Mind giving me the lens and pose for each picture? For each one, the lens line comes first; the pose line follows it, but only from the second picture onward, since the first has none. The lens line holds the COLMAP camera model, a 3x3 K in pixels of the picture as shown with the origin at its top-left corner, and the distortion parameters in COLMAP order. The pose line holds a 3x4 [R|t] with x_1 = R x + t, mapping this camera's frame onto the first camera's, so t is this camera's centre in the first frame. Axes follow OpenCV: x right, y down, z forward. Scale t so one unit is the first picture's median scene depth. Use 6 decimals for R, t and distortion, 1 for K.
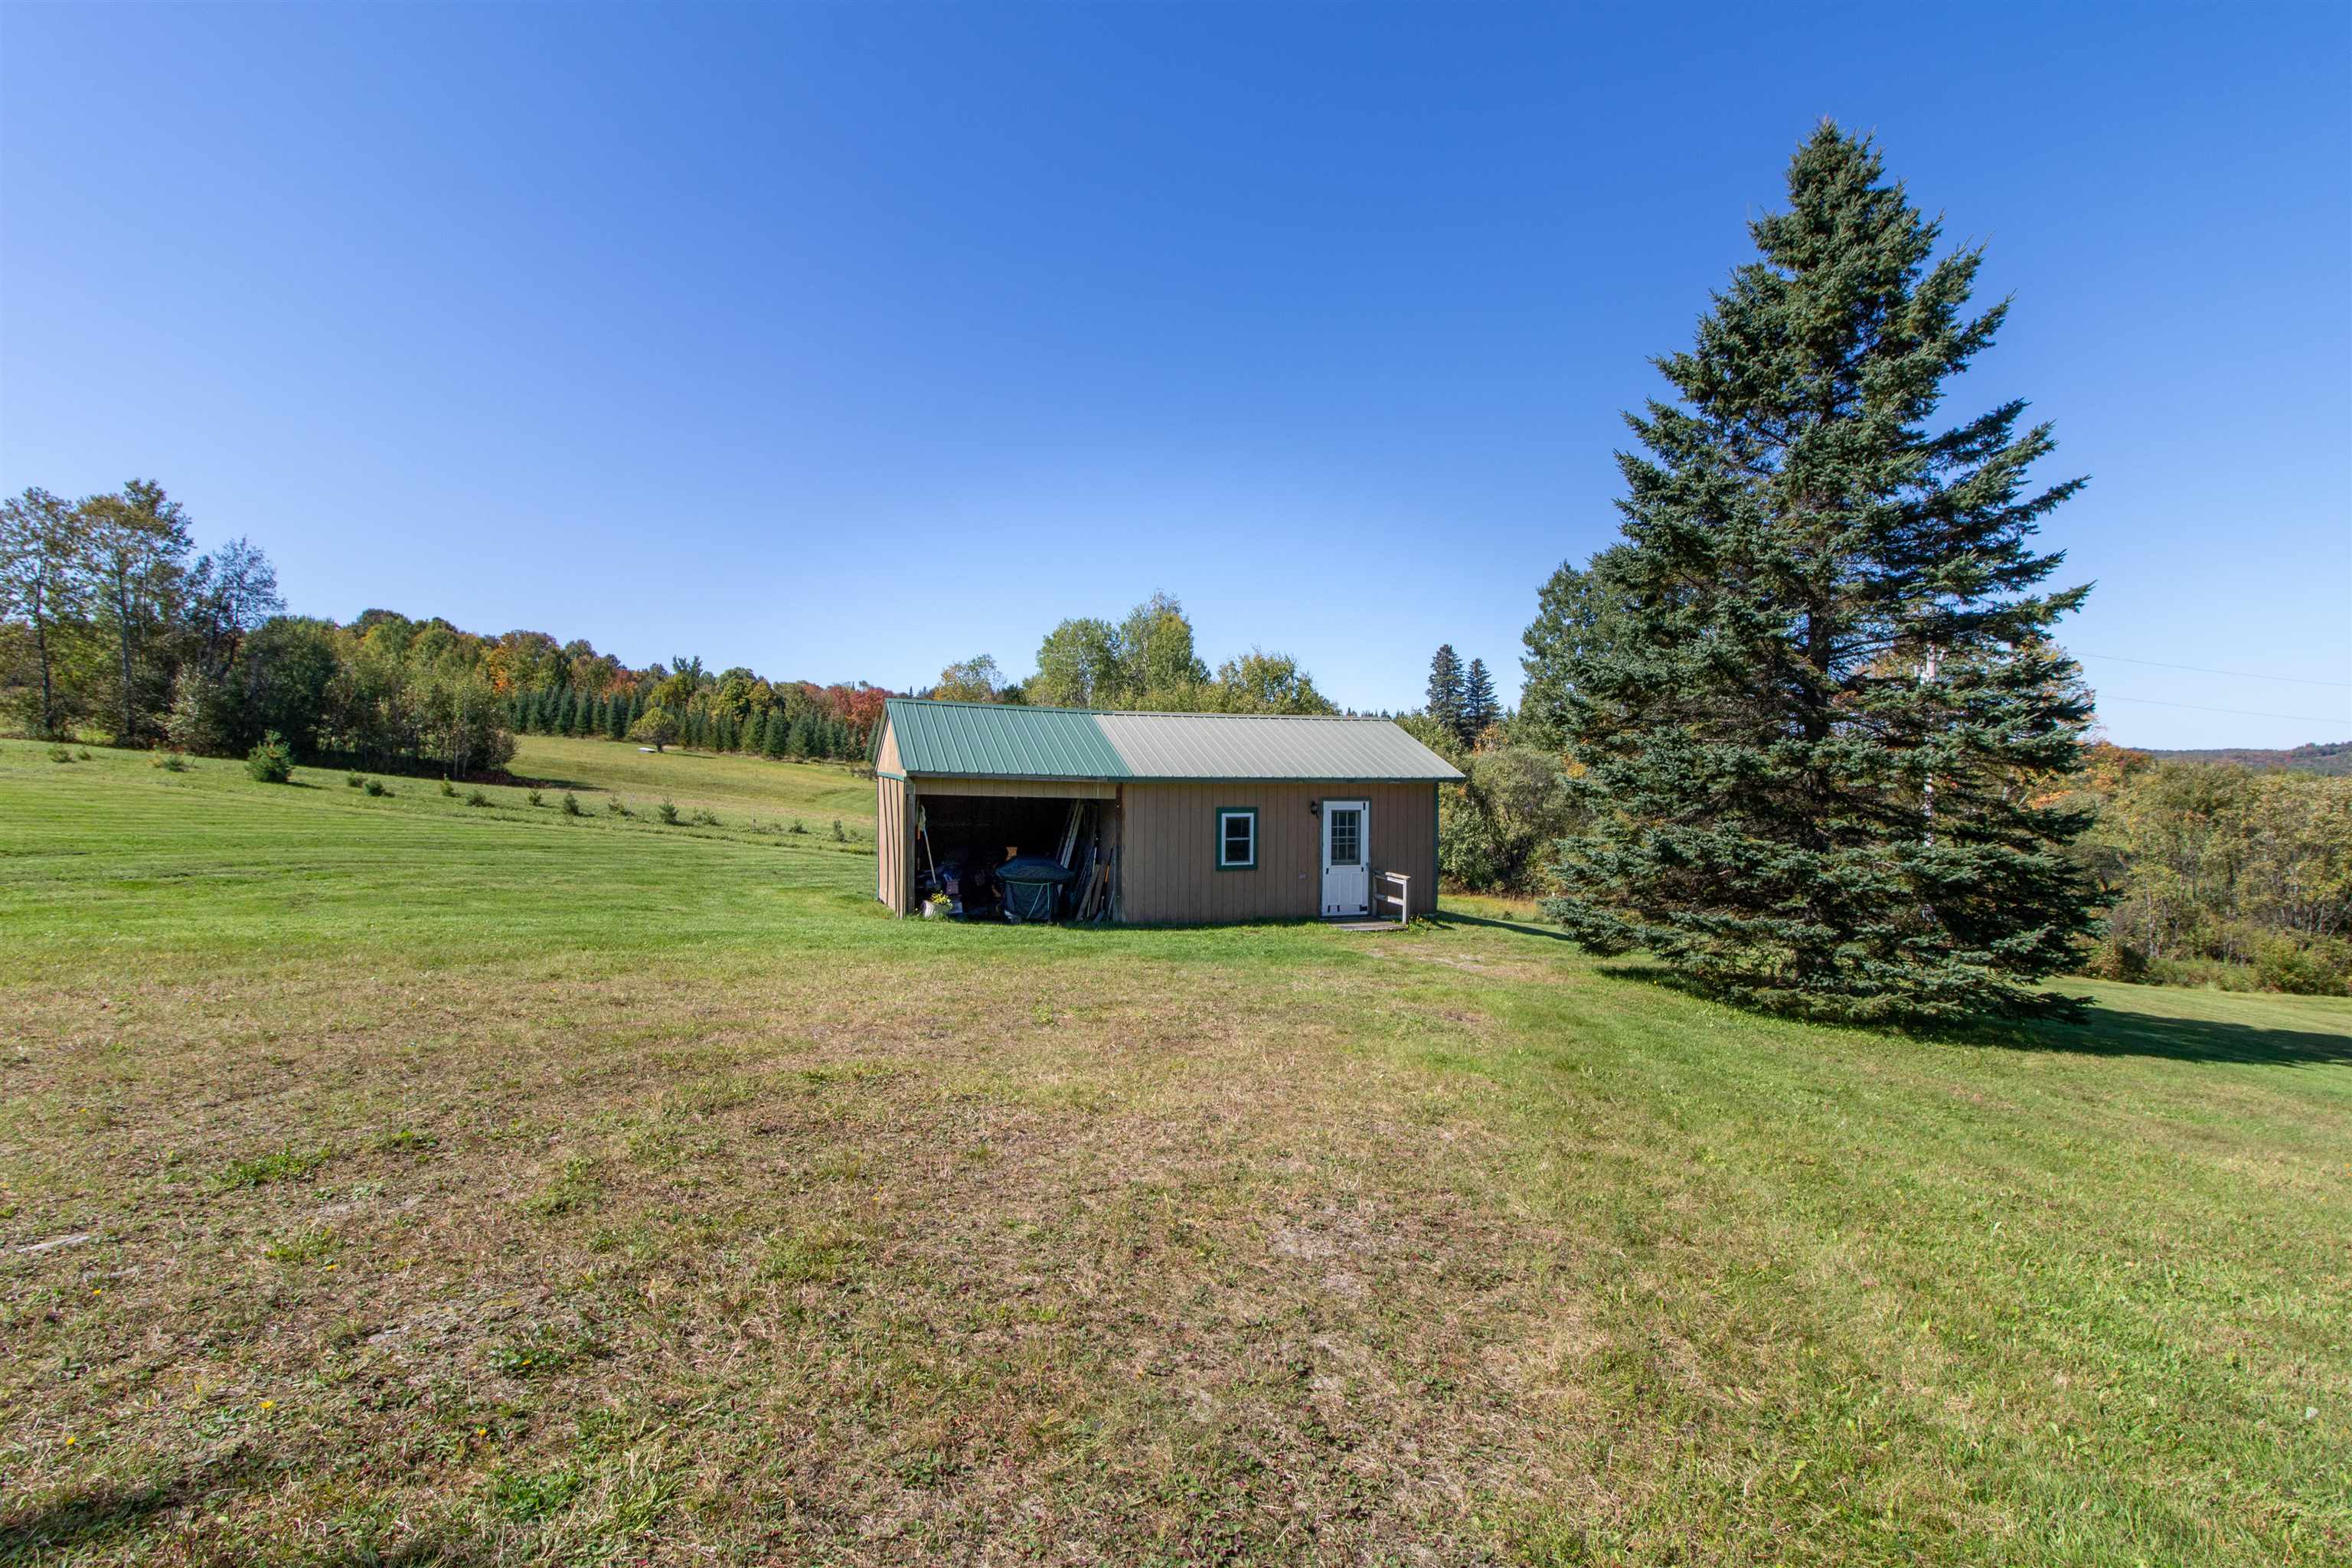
lens RADIAL K [[1102.2, 0, 1176.0], [0, 1102.2, 784.0], [0, 0, 1]] dist [0.002026, 0.000169]
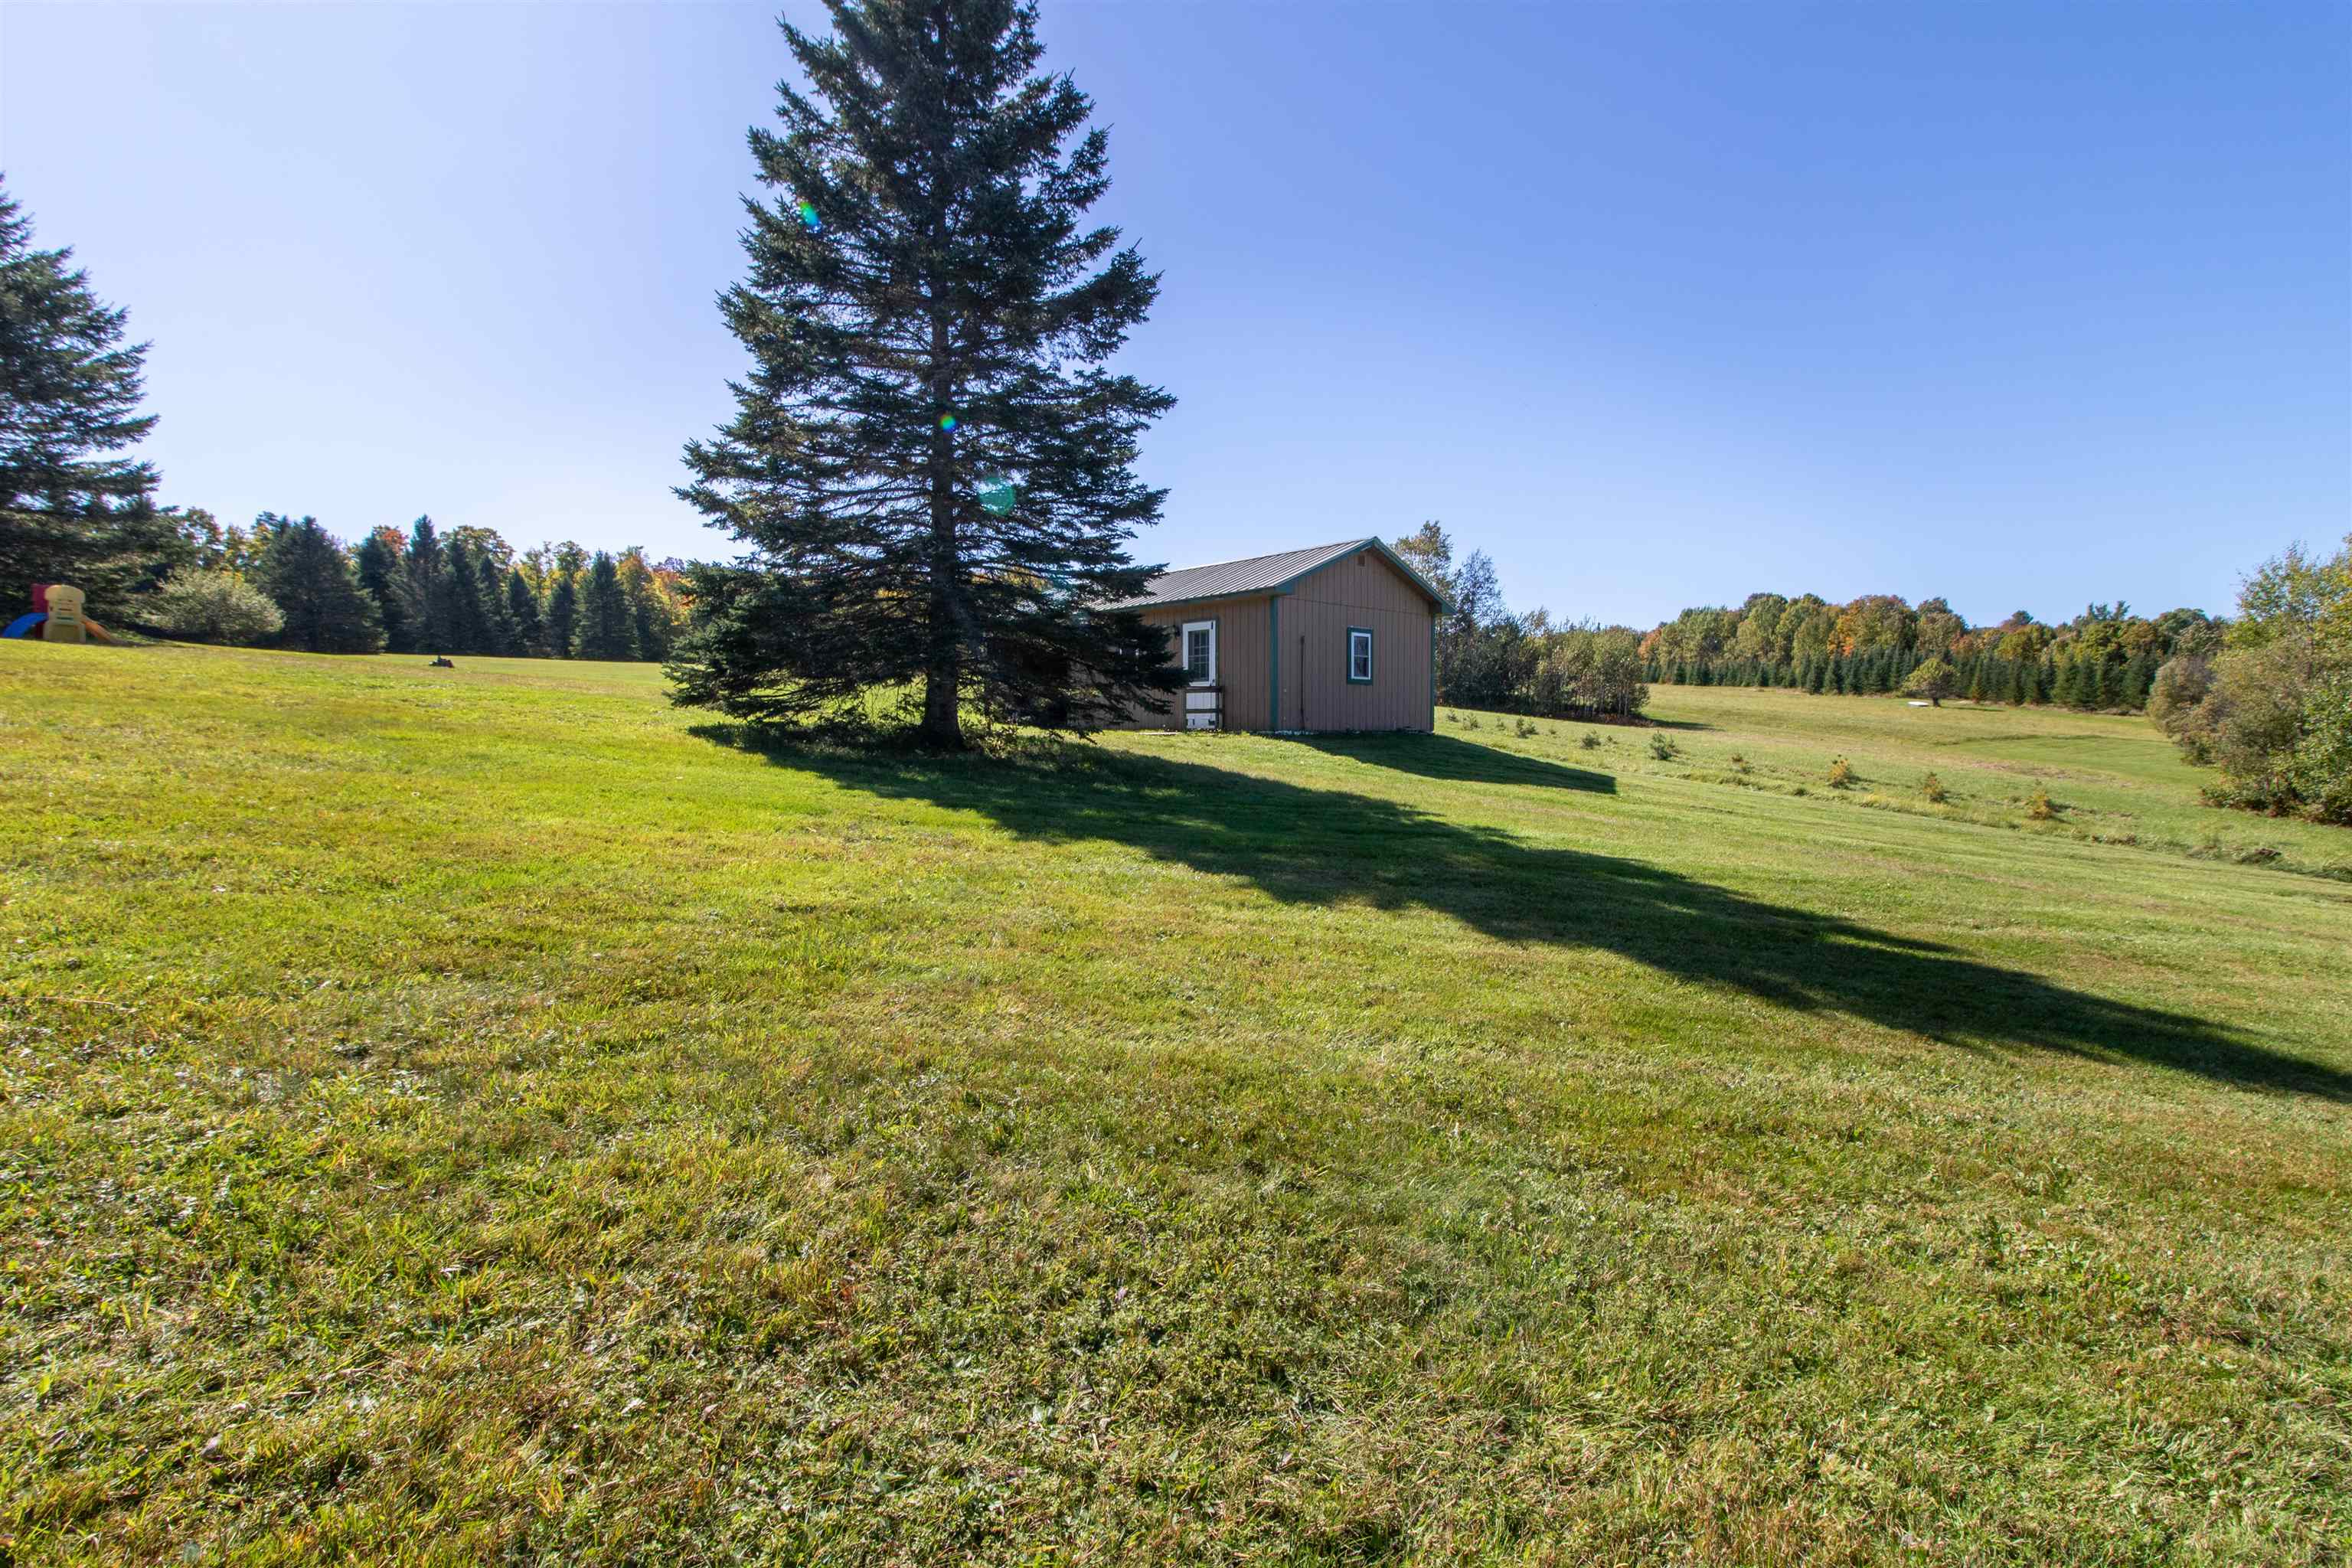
lens RADIAL K [[1084.5, 0, 1190.5], [0, 1084.5, 758.0], [0, 0, 1]] dist [0.002745, 0.000175]
pose [[0.413057, 0.008623, -0.910664, 1.101584], [-0.006823, 0.999956, 0.006374, 0.139718], [0.910679, 0.003581, 0.413098, 0.555258]]
